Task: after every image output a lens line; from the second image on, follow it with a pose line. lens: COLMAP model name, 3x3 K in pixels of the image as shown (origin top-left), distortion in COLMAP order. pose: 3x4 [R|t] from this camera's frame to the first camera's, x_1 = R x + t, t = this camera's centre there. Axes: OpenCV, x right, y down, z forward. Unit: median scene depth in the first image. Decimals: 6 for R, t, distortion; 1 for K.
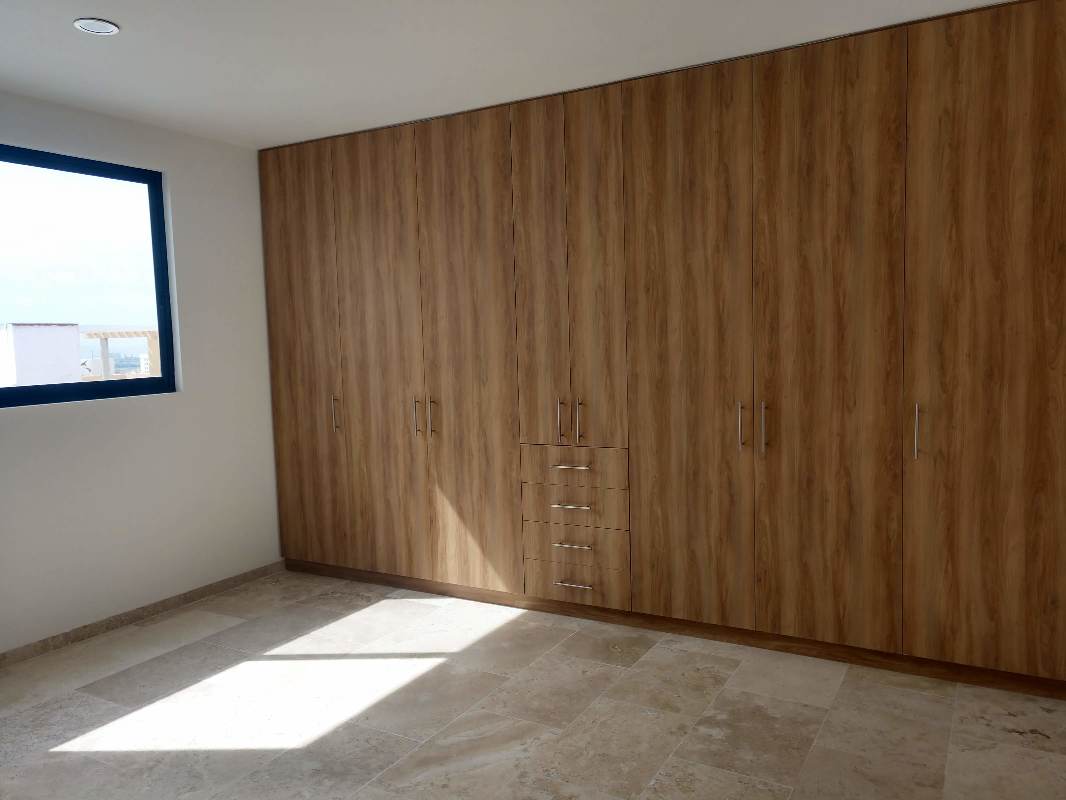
lens RADIAL K [[823.9, 0, 551.5], [0, 823.9, 395.6], [0, 0, 1]] dist [0.039527, -0.020355]
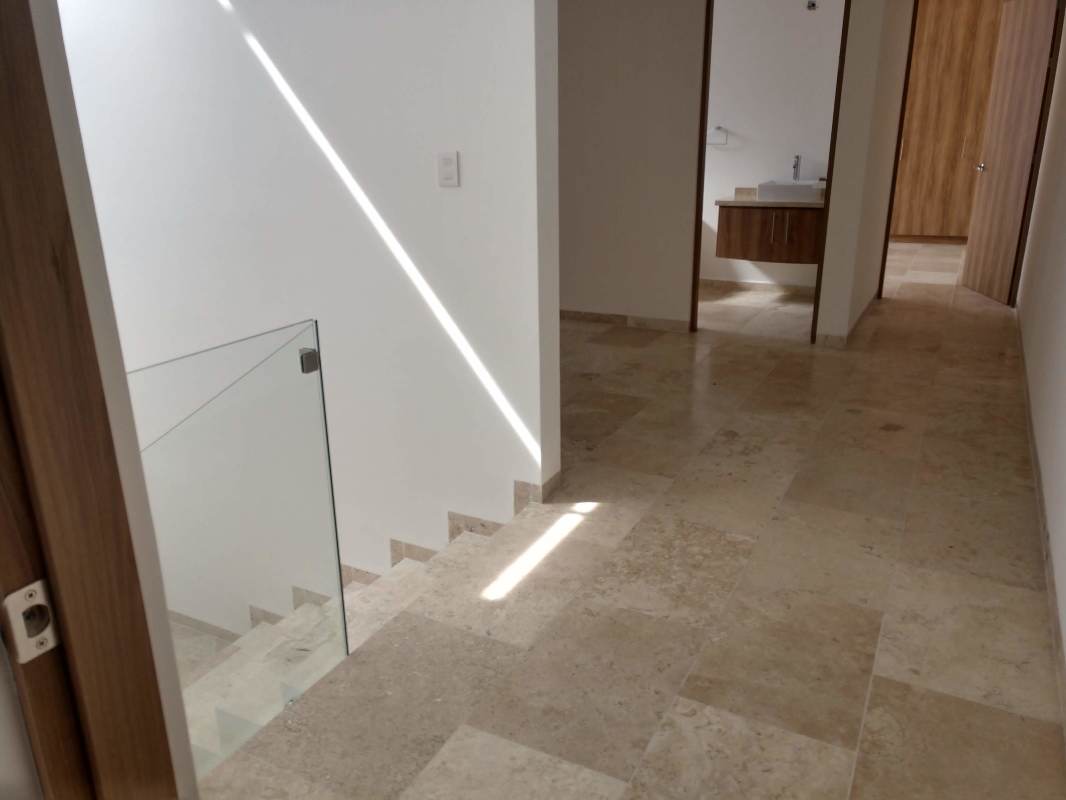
lens RADIAL K [[823.9, 0, 515.9], [0, 823.9, 399.9], [0, 0, 1]] dist [0.039527, -0.020355]
pose [[0.997274, 0.025395, -0.069286, -0.751723], [-0.007116, 0.967636, 0.252252, 0.151073], [0.073449, -0.251071, 0.965178, -1.805720]]
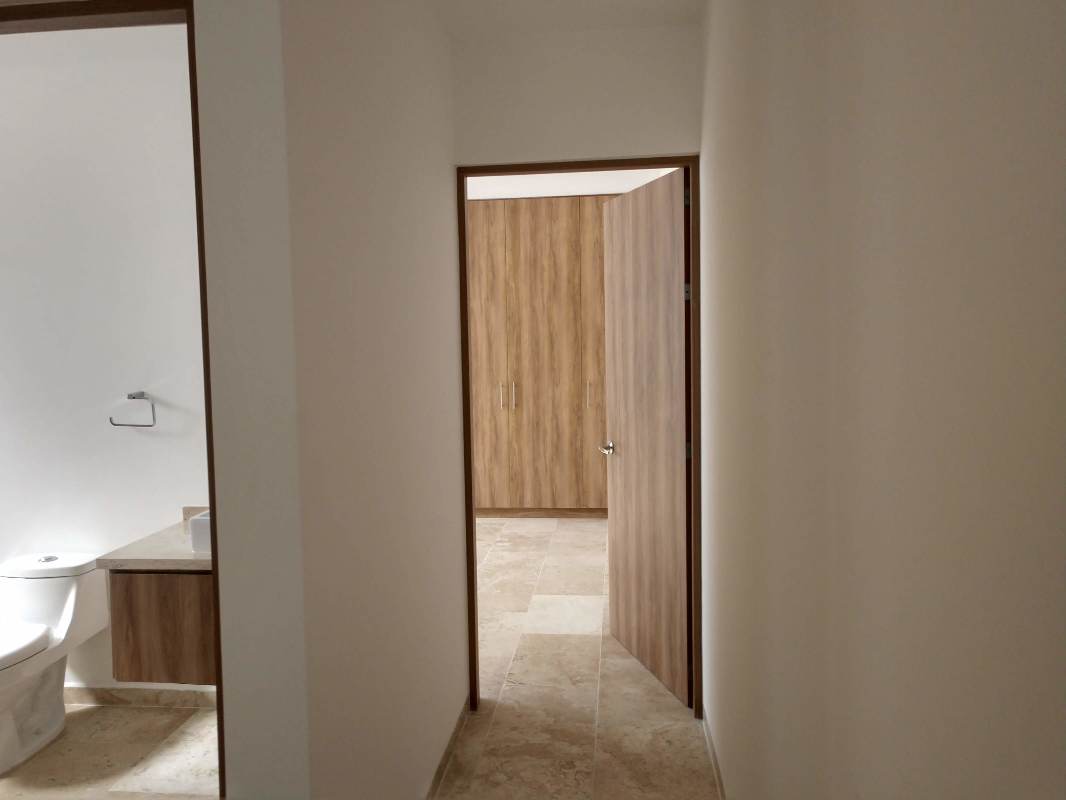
lens RADIAL K [[823.9, 0, 532.1], [0, 823.9, 392.4], [0, 0, 1]] dist [0.039527, -0.020355]
pose [[0.949625, -0.017658, 0.312892, -0.297350], [0.017287, 0.999843, 0.003958, 0.024583], [-0.312912, 0.001651, 0.949781, -0.810400]]
